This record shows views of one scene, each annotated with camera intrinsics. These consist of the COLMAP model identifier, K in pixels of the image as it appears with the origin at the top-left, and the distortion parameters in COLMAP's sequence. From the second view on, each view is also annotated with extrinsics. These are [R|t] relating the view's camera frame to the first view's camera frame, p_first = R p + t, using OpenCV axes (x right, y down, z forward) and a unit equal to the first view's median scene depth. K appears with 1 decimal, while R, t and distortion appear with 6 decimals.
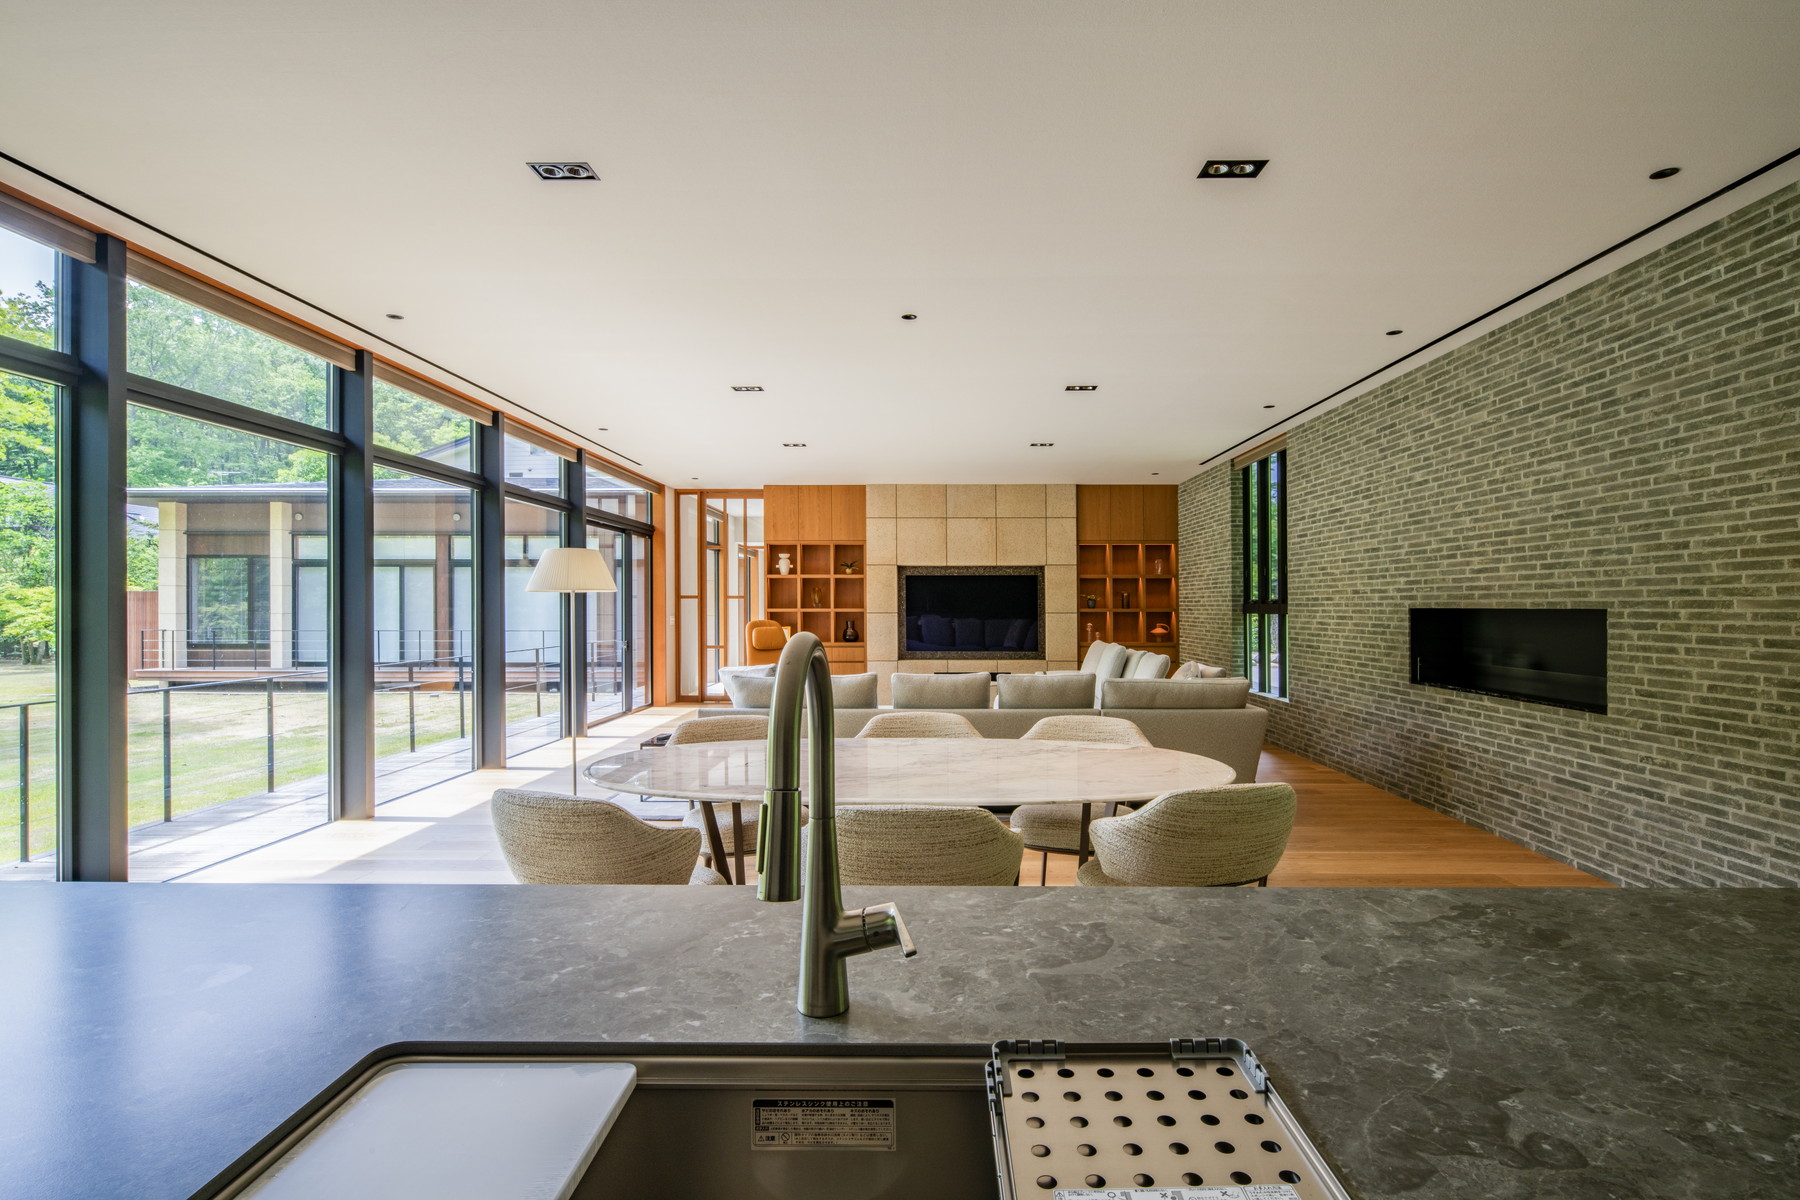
lens RADIAL K [[884.6, 0, 910.6], [0, 884.6, 603.4], [0, 0, 1]] dist [0.000774, -0.001348]
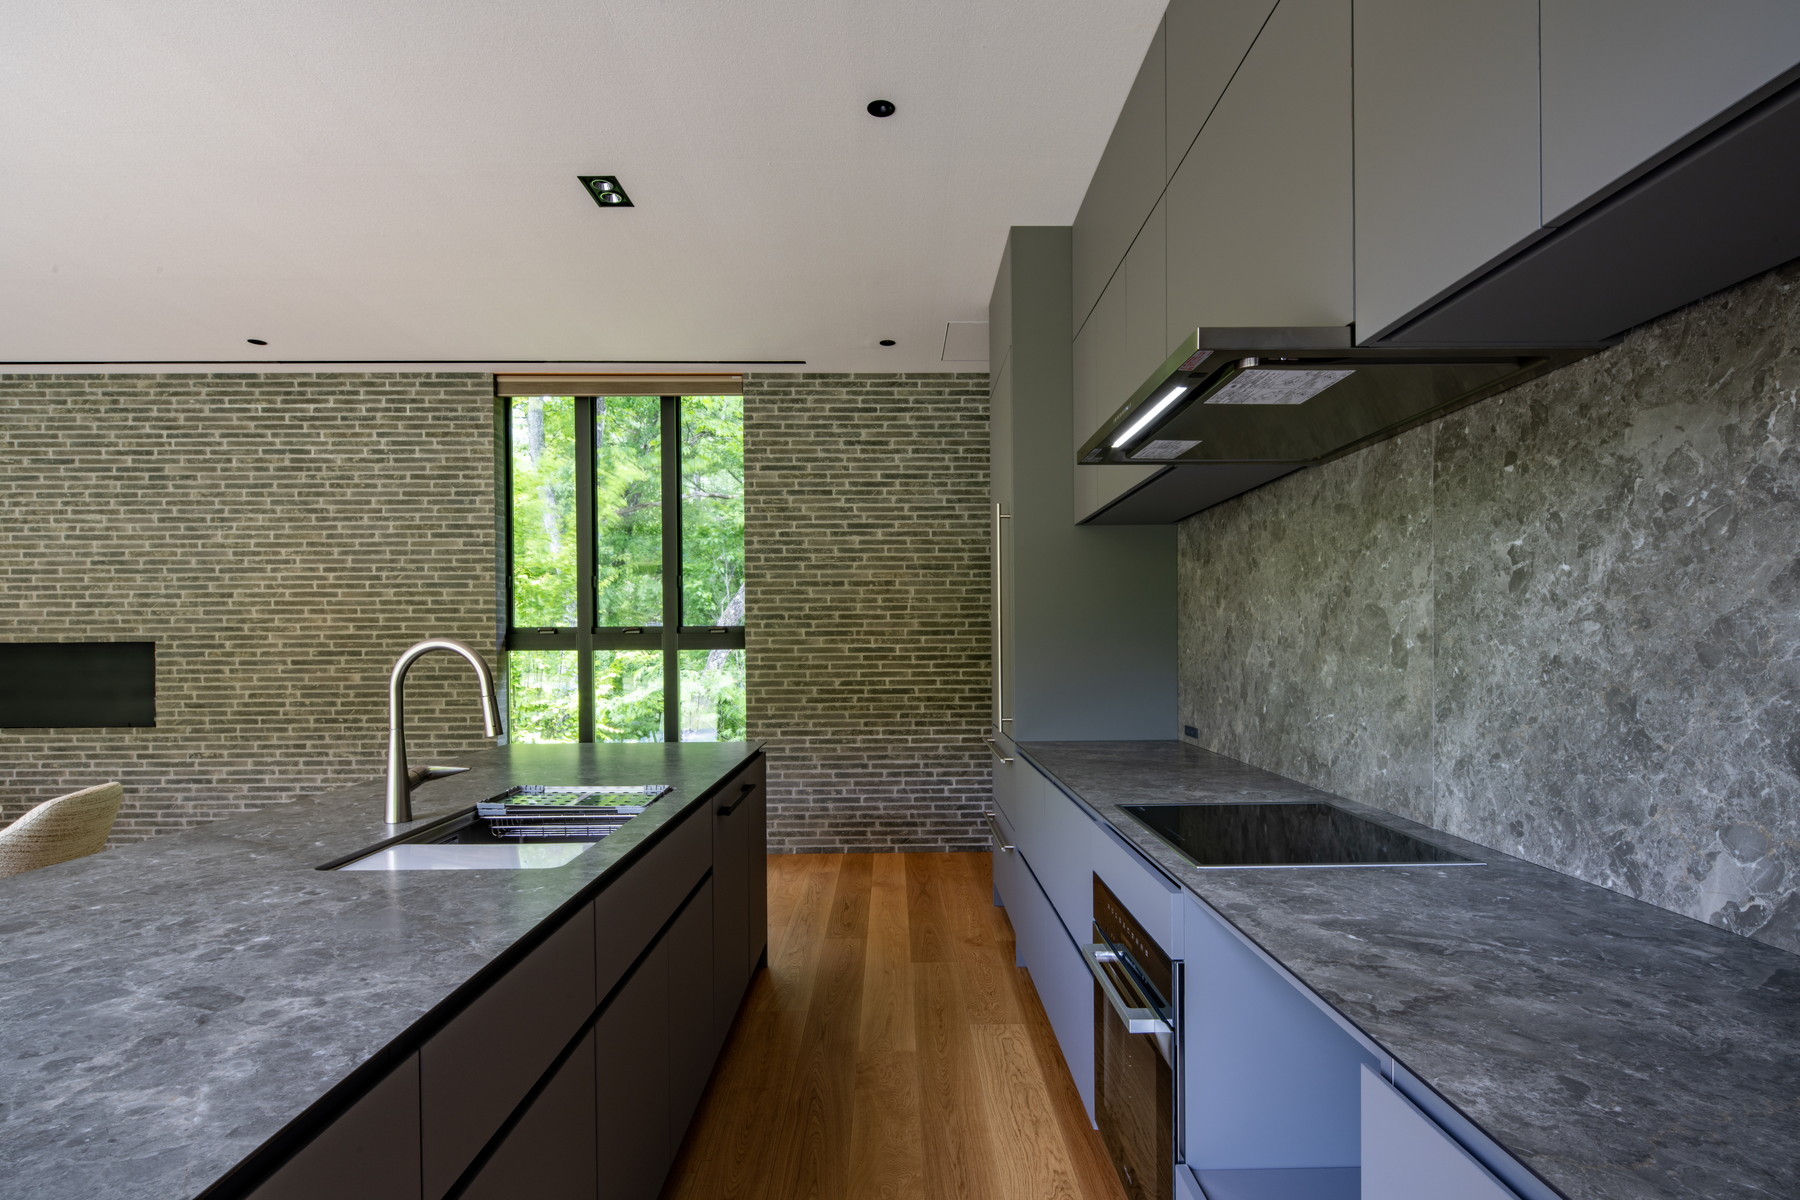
lens RADIAL K [[884.6, 0, 909.4], [0, 884.6, 644.9], [0, 0, 1]] dist [0.000774, -0.001348]
pose [[-0.031688, -0.000863, 0.999497, -0.484683], [0.004200, 0.999991, 0.000997, 0.013801], [-0.999489, 0.004230, -0.031684, -0.021268]]
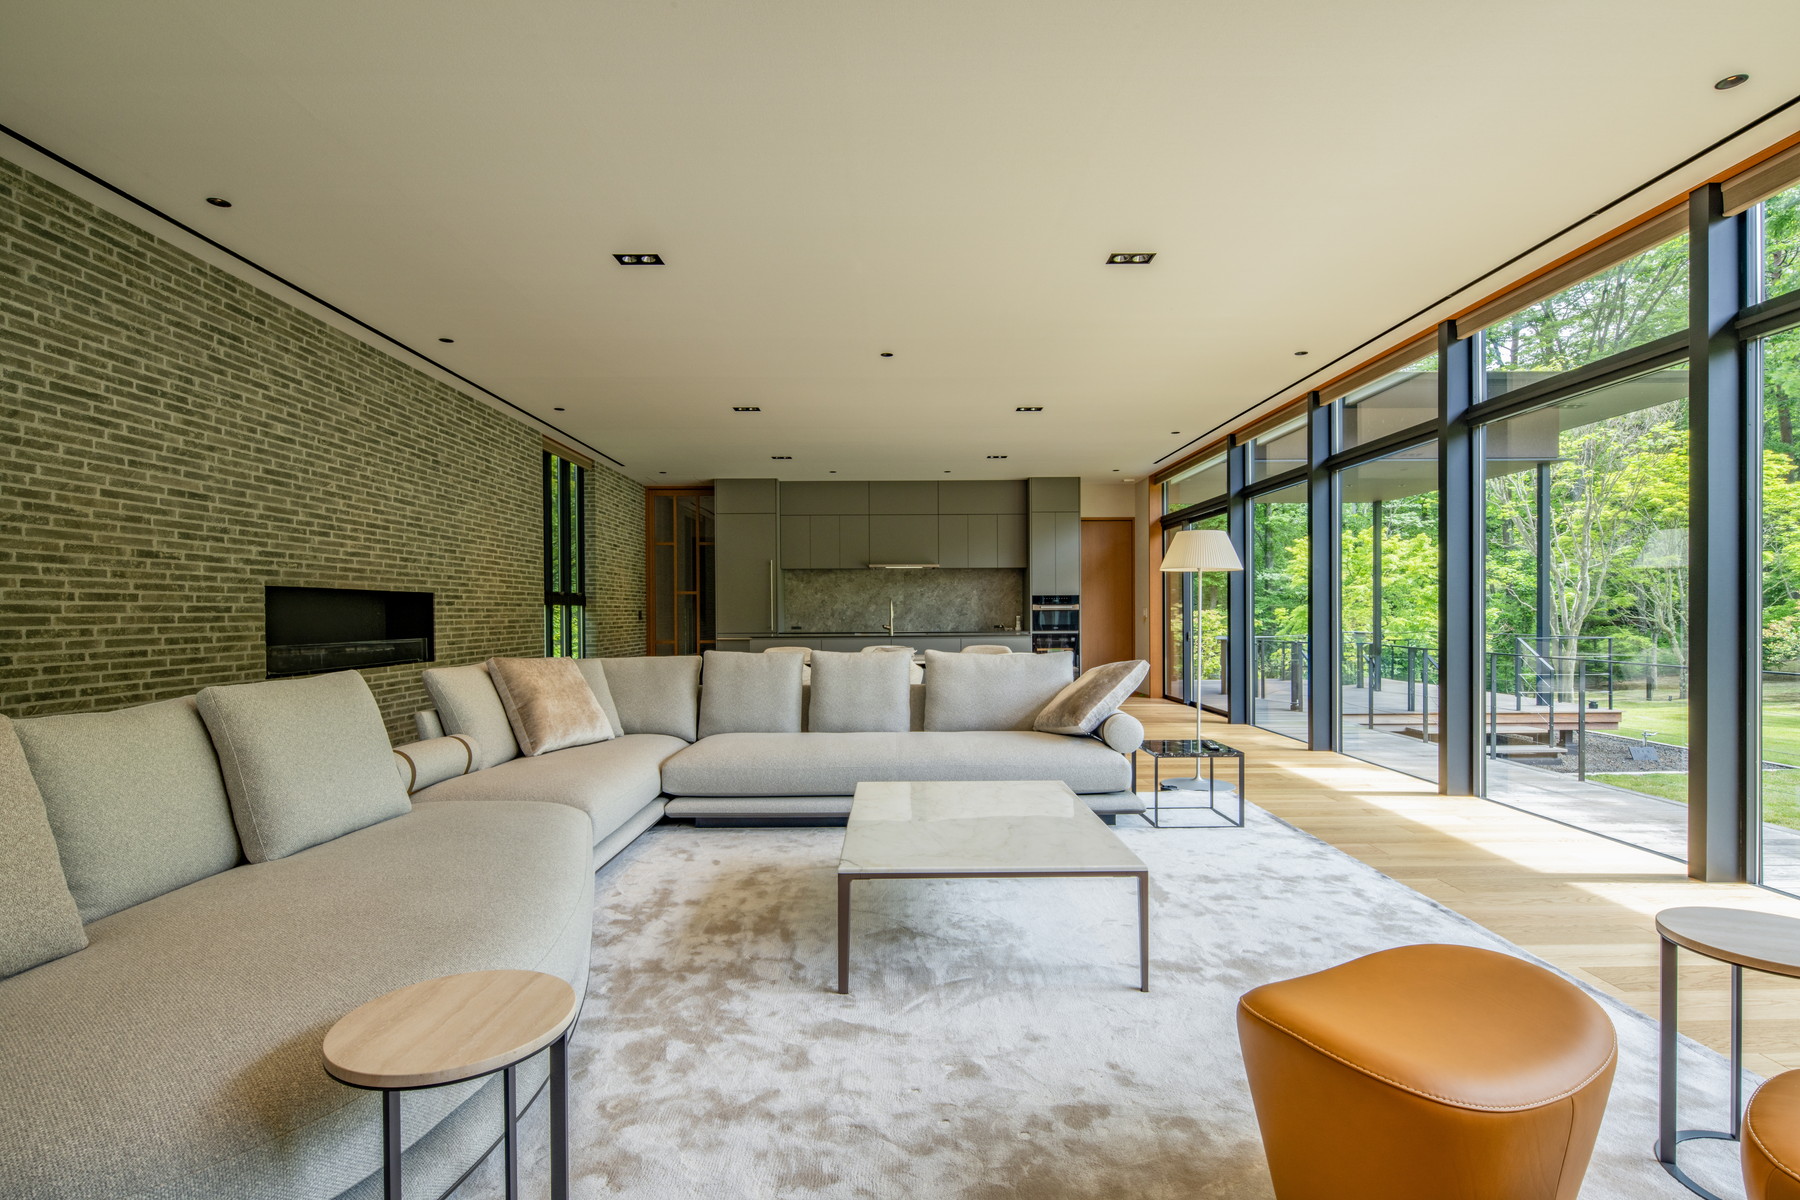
lens RADIAL K [[884.6, 0, 897.1], [0, 884.6, 611.4], [0, 0, 1]] dist [0.000774, -0.001348]
pose [[-0.999681, 0.010874, -0.022809, 0.013052], [0.010974, 0.999931, -0.004270, 0.053923], [0.022761, -0.004519, -0.999731, 2.539547]]
